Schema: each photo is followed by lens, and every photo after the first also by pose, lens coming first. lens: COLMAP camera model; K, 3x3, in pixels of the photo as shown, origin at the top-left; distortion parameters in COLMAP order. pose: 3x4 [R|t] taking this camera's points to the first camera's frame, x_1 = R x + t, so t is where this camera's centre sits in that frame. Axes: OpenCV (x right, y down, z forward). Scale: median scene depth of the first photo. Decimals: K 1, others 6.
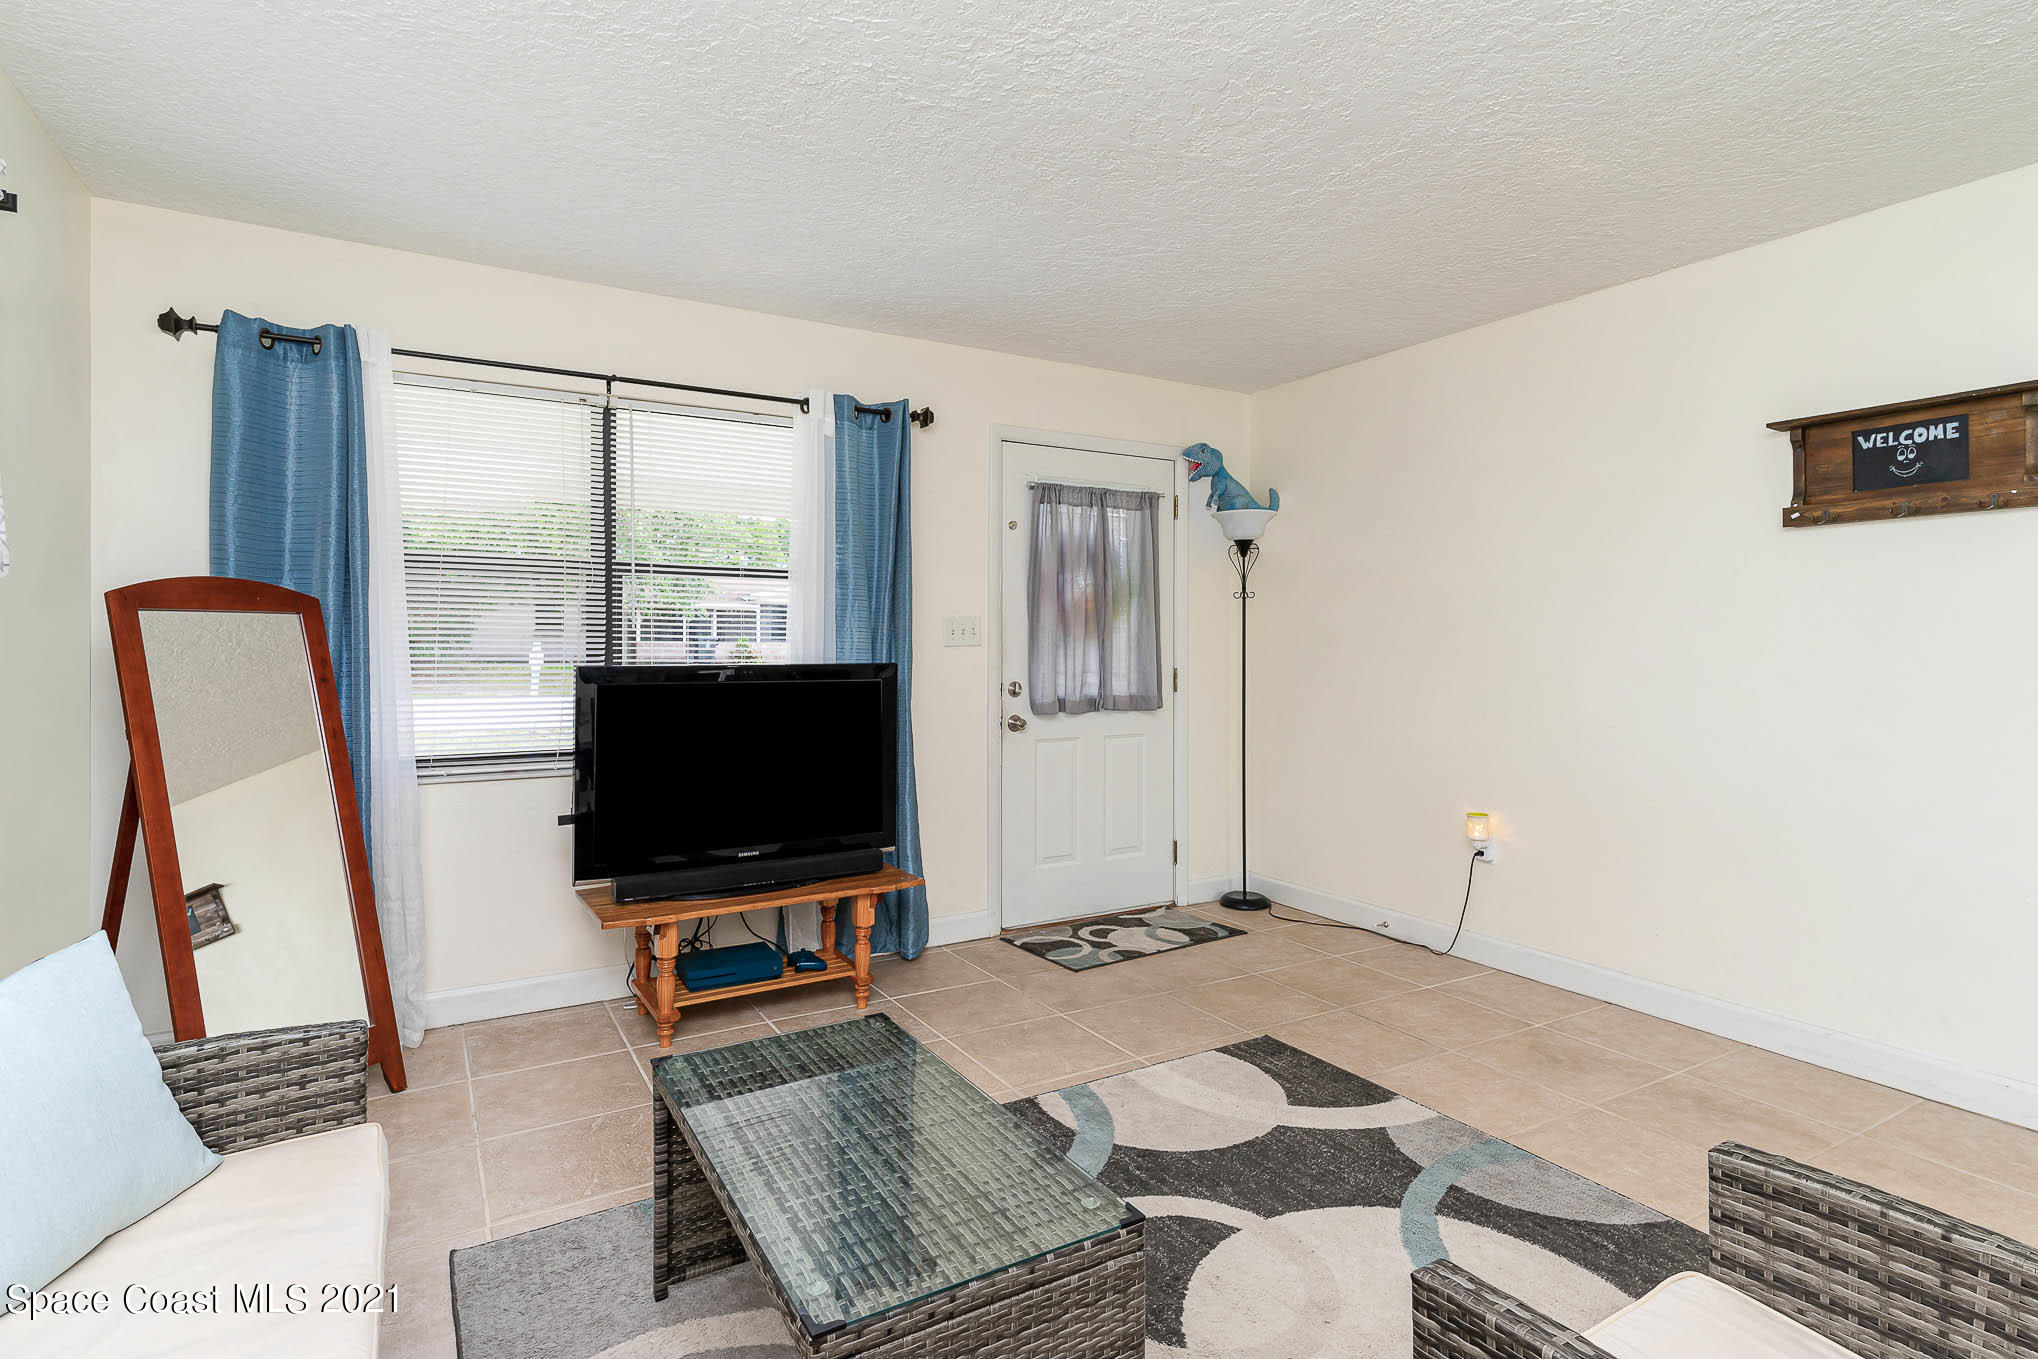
lens RADIAL K [[1050.6, 0, 1078.9], [0, 1050.6, 640.5], [0, 0, 1]] dist [0.010675, -0.000115]
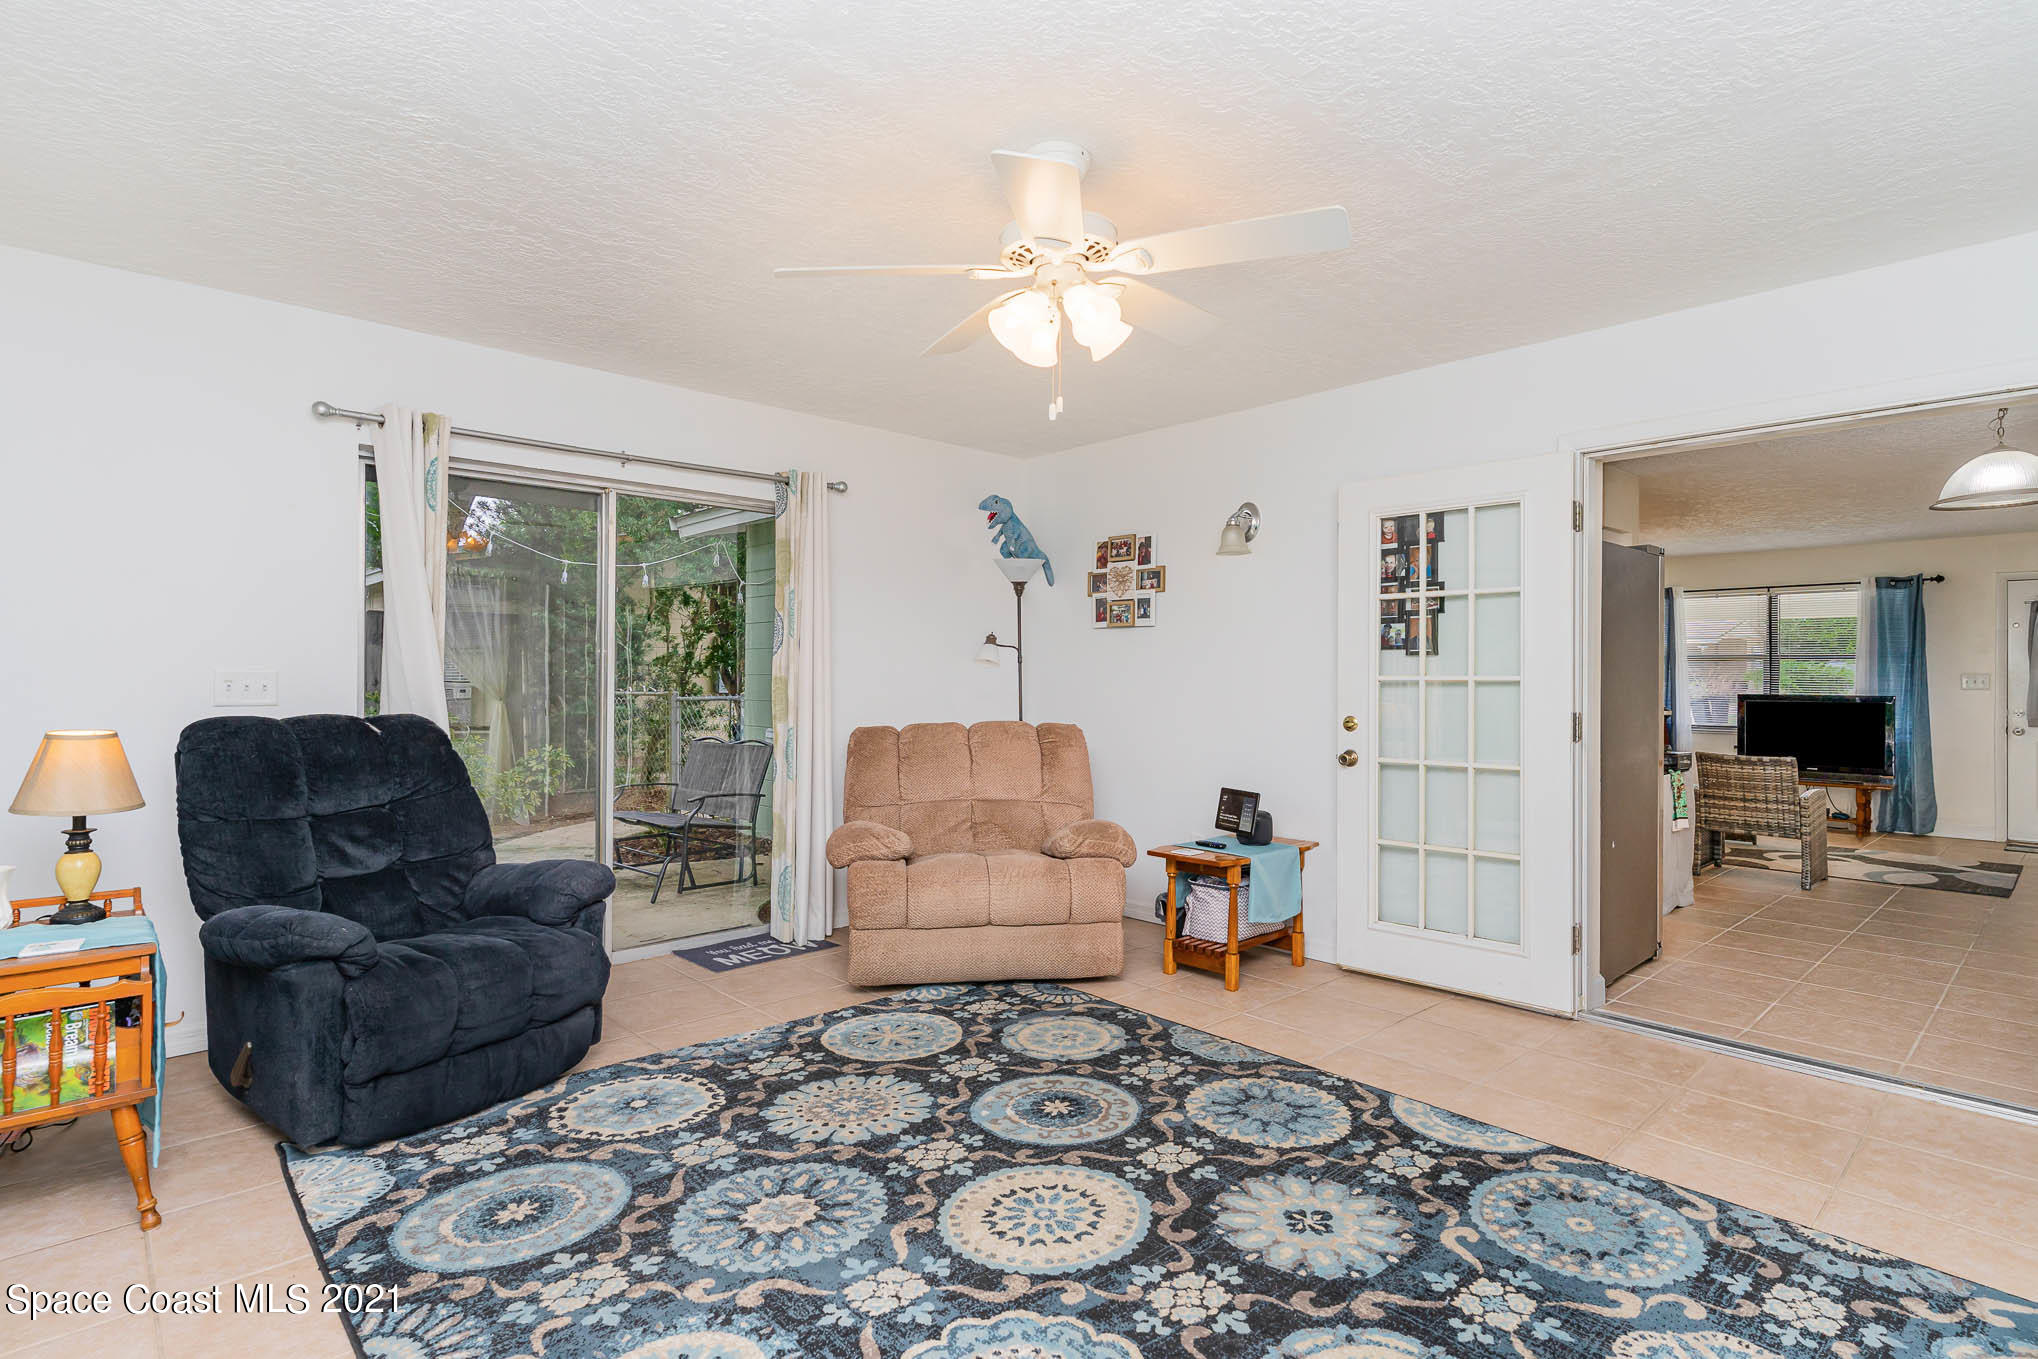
lens RADIAL K [[1050.6, 0, 1016.8], [0, 1050.6, 673.7], [0, 0, 1]] dist [0.010675, -0.000115]
pose [[0.214737, -0.001973, -0.976670, 1.539147], [-0.011761, 0.999920, -0.004605, 0.003939], [0.976601, 0.012475, 0.214697, -1.238357]]
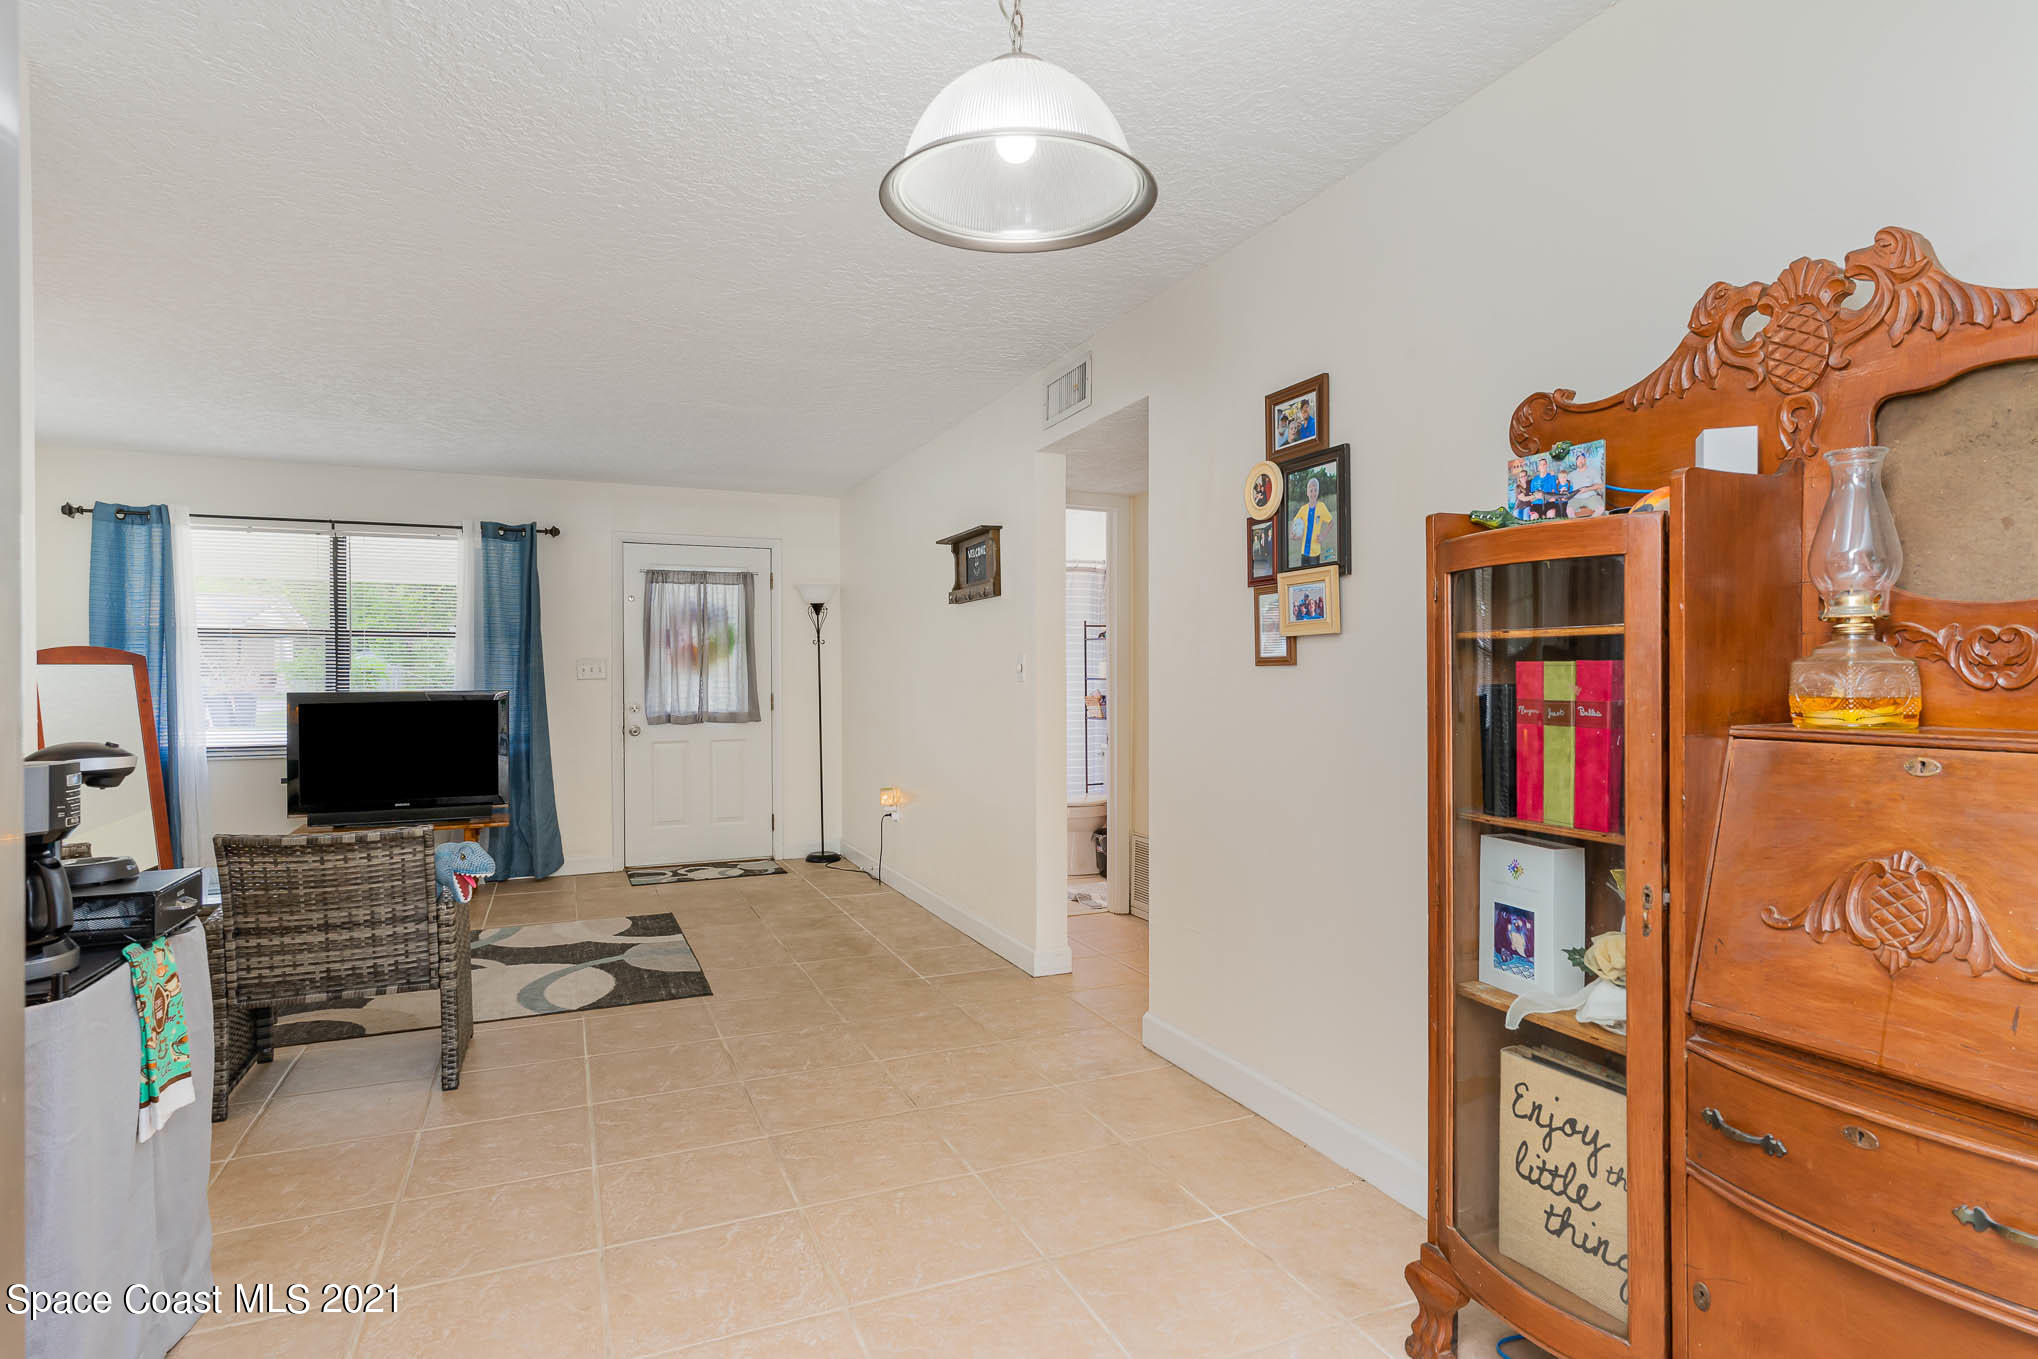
lens RADIAL K [[1050.6, 0, 1027.4], [0, 1050.6, 673.6], [0, 0, 1]] dist [0.010675, -0.000115]
pose [[0.991404, -0.007818, -0.130601, 0.774924], [0.008052, 0.999967, 0.001260, 0.000103], [0.130587, -0.002301, 0.991434, -0.461764]]
